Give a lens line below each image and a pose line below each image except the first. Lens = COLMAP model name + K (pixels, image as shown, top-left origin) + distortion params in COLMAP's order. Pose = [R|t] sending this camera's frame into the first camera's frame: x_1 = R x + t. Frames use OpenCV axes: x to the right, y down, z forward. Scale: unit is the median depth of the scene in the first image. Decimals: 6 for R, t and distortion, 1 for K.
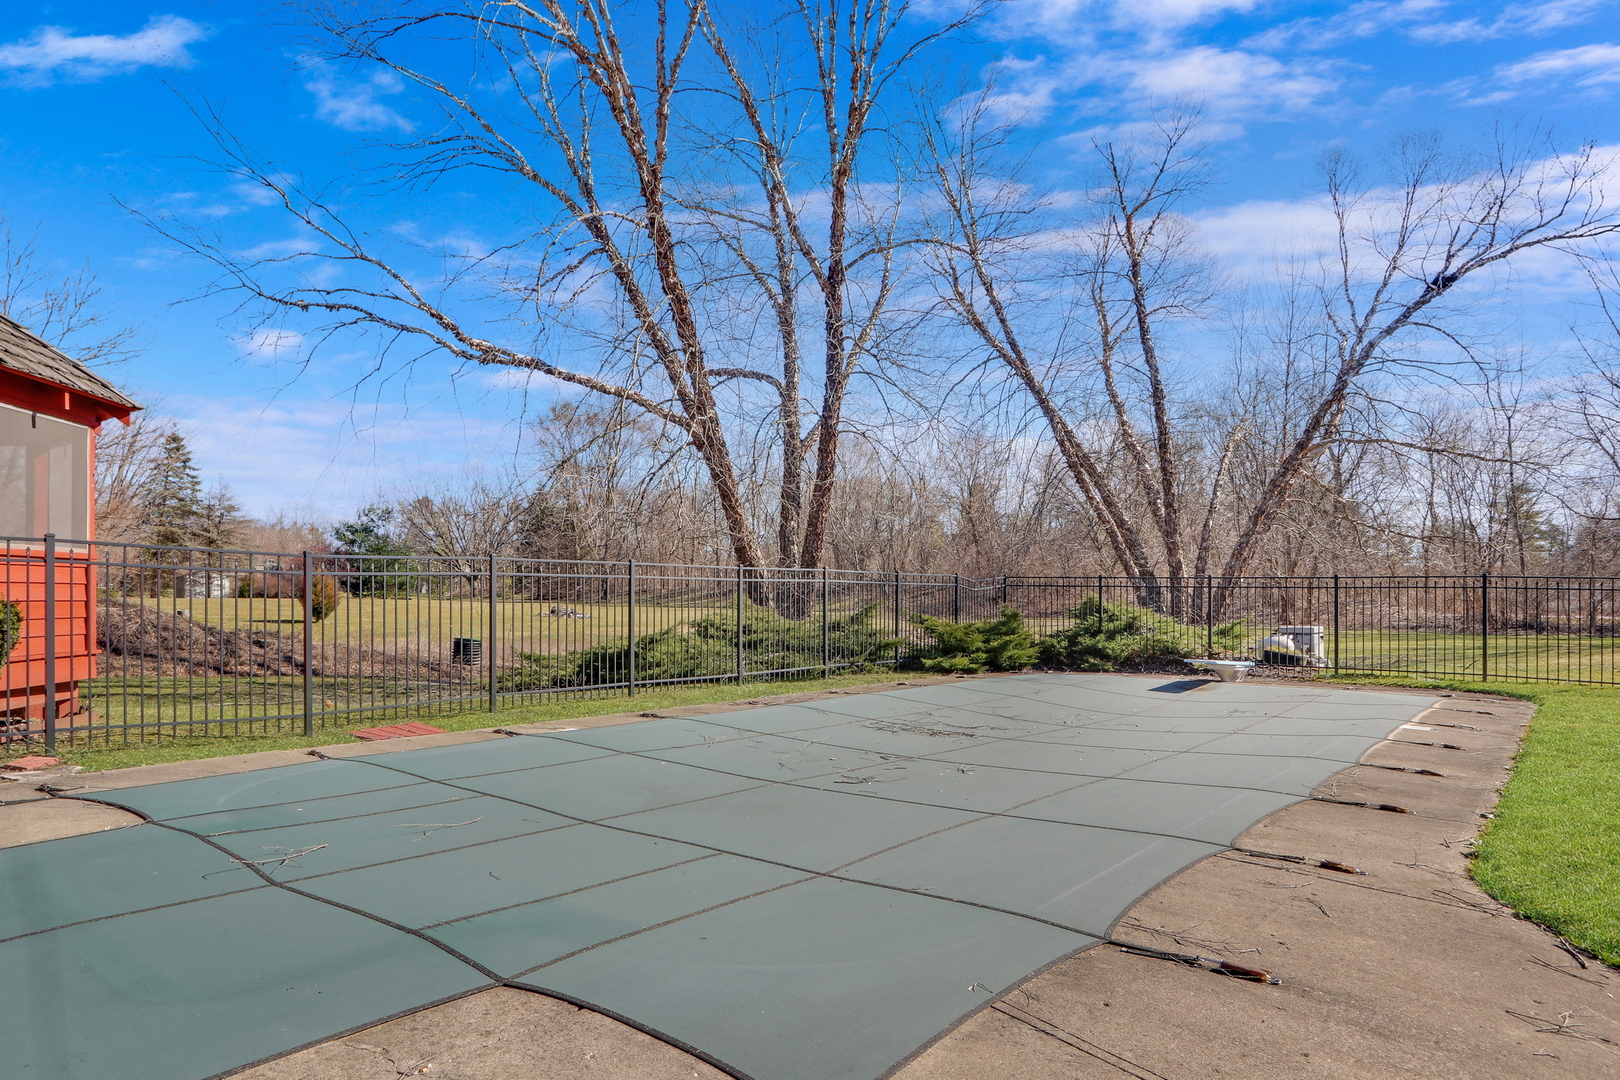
lens RADIAL K [[994.6, 0, 840.8], [0, 994.6, 583.6], [0, 0, 1]] dist [-0.006100, -0.000986]
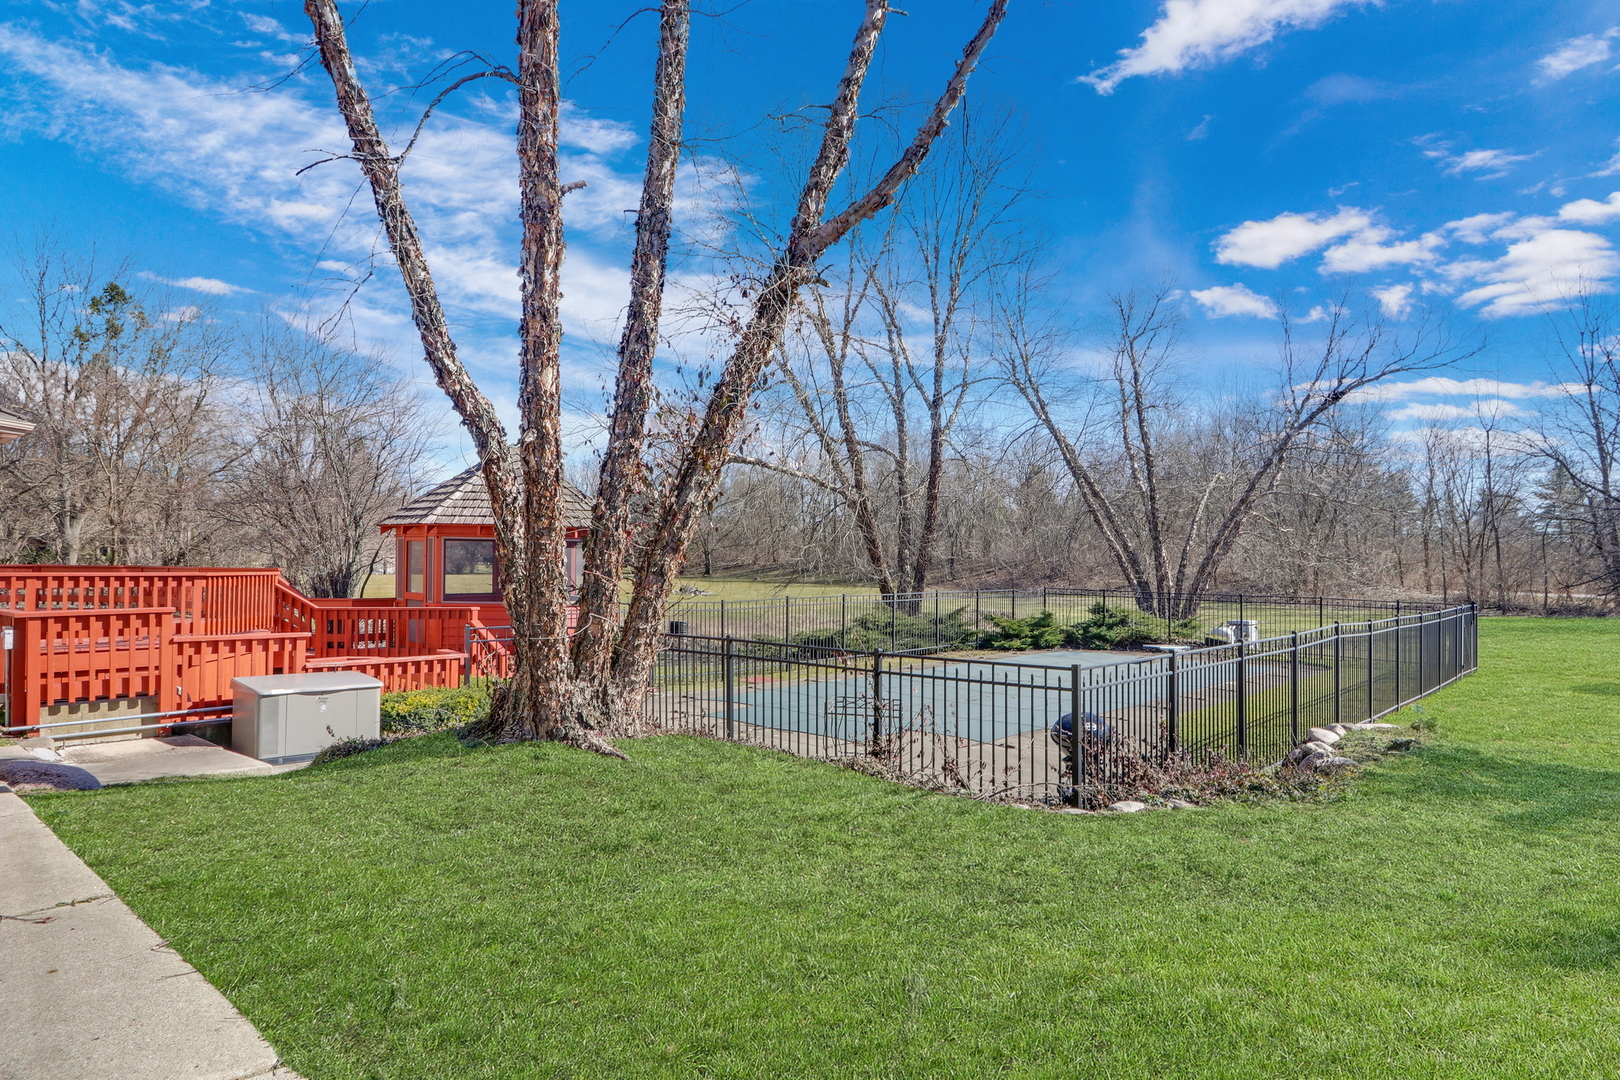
lens RADIAL K [[1078.7, 0, 810.0], [0, 1078.7, 540.0], [0, 0, 1]] dist [0.001293, 0.000302]
pose [[0.997286, 0.000251, -0.073631, -0.084144], [0.000073, 0.999990, 0.004395, -0.095645], [0.073631, -0.004388, 0.997276, -0.771473]]
